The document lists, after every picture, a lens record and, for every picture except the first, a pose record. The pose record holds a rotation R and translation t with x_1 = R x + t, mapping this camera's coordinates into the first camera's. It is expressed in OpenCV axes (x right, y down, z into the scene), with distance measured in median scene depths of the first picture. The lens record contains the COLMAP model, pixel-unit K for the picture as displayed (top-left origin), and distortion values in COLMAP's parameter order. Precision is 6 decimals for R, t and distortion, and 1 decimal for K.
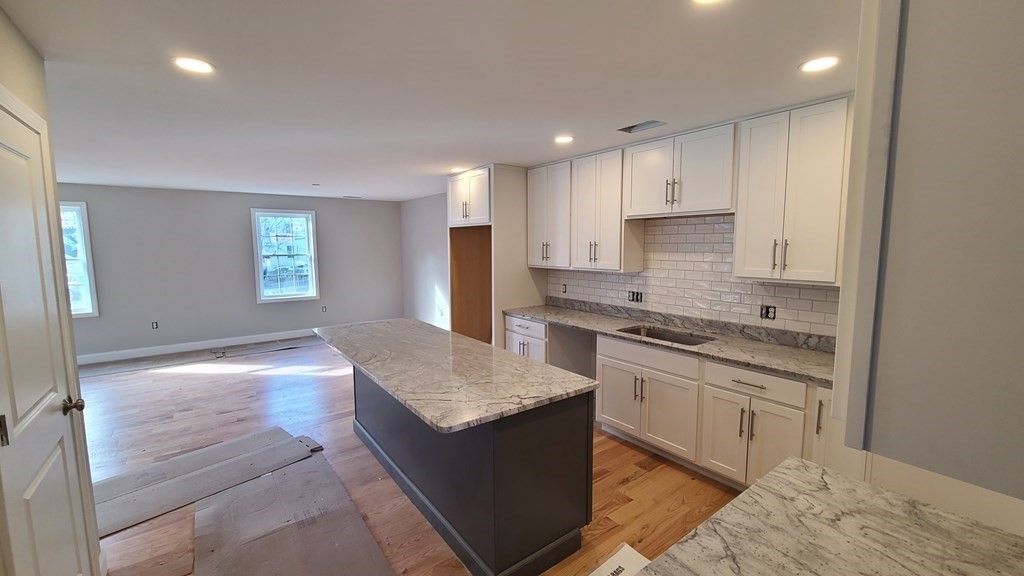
lens RADIAL K [[415.5, 0, 510.0], [0, 415.5, 289.1], [0, 0, 1]] dist [-0.003203, -0.001388]
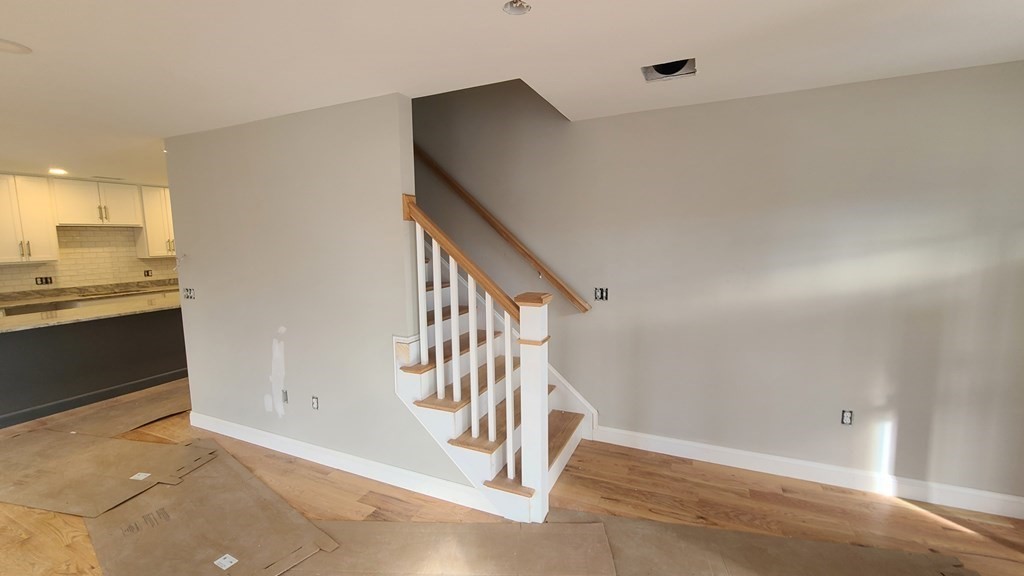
lens RADIAL K [[415.5, 0, 511.6], [0, 415.5, 286.0], [0, 0, 1]] dist [-0.003203, -0.001388]
pose [[-0.486511, -0.089189, 0.869110, -1.700696], [0.111115, 0.980381, 0.162808, -0.015636], [-0.866580, 0.175780, -0.467056, 0.298056]]
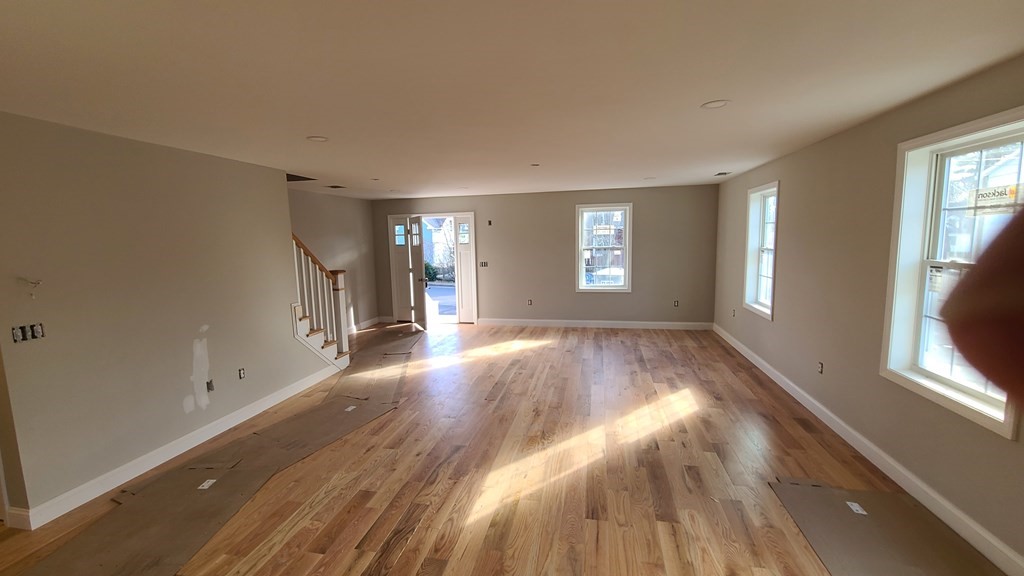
lens RADIAL K [[415.5, 0, 511.7], [0, 415.5, 289.7], [0, 0, 1]] dist [-0.003203, -0.001388]
pose [[-0.747831, 0.105069, -0.655522, -0.713435], [-0.045758, 0.976891, 0.208781, -0.164070], [0.662311, 0.186128, -0.725742, 1.443725]]
